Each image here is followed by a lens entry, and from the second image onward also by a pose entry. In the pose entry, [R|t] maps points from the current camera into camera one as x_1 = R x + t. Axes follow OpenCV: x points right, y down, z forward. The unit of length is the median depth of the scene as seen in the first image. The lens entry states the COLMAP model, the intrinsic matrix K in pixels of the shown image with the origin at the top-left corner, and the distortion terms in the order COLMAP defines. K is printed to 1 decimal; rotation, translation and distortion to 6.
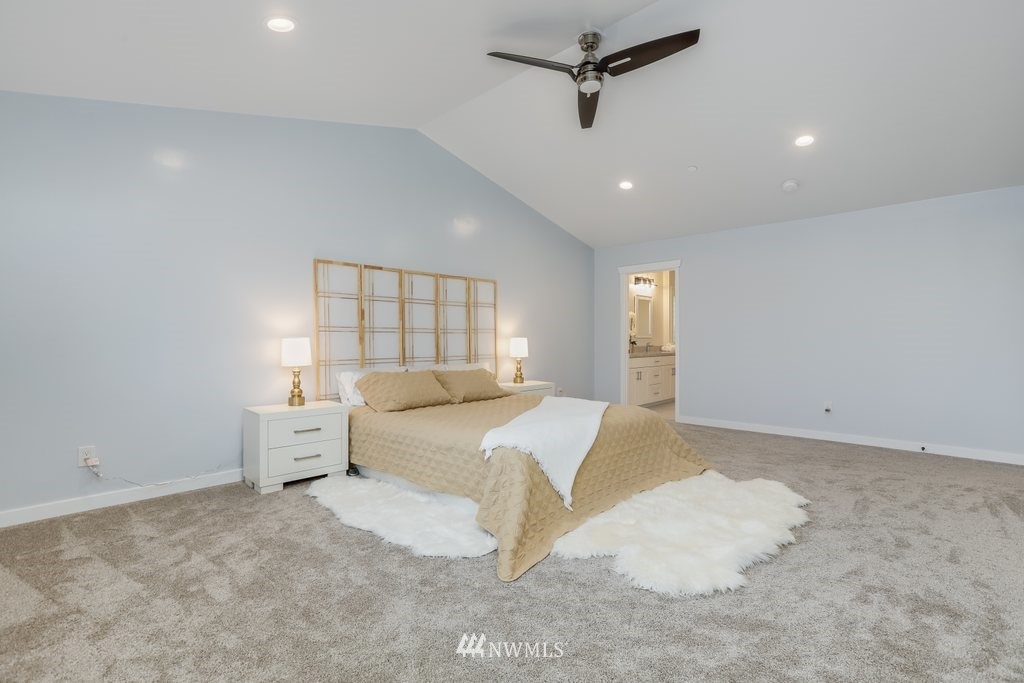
lens RADIAL K [[463.6, 0, 515.3], [0, 463.6, 344.9], [0, 0, 1]] dist [-0.001481, 0.000235]
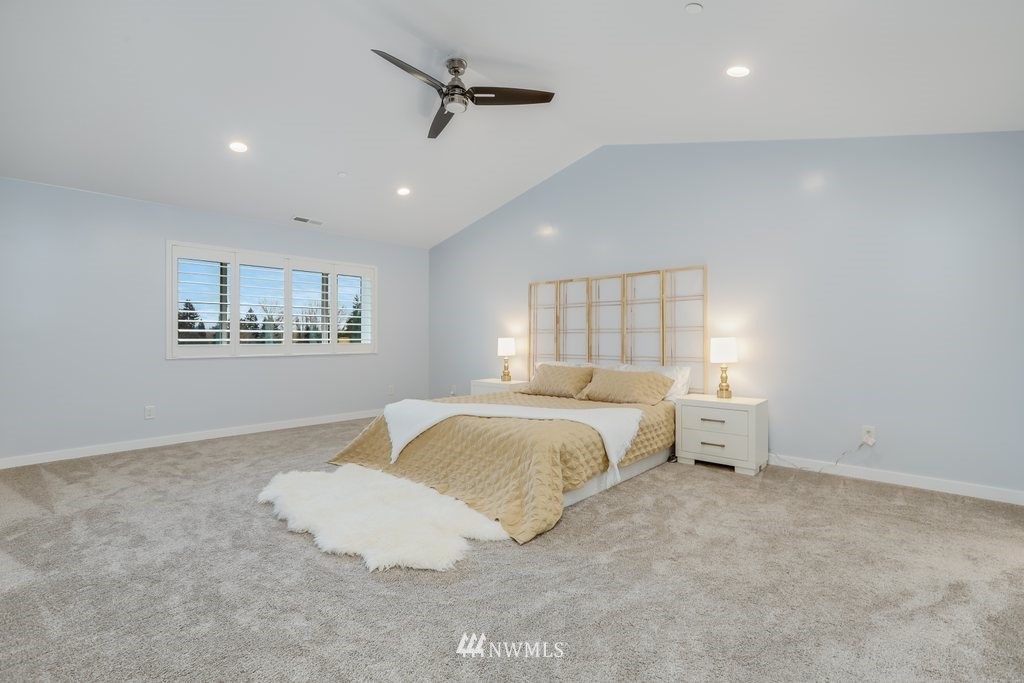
lens RADIAL K [[463.6, 0, 515.3], [0, 463.6, 344.9], [0, 0, 1]] dist [-0.001481, 0.000235]
pose [[0.041319, 0.022867, -0.998884, 0.881501], [-0.003577, 0.999735, 0.022739, -0.022306], [0.999140, 0.002633, 0.041390, 0.764311]]
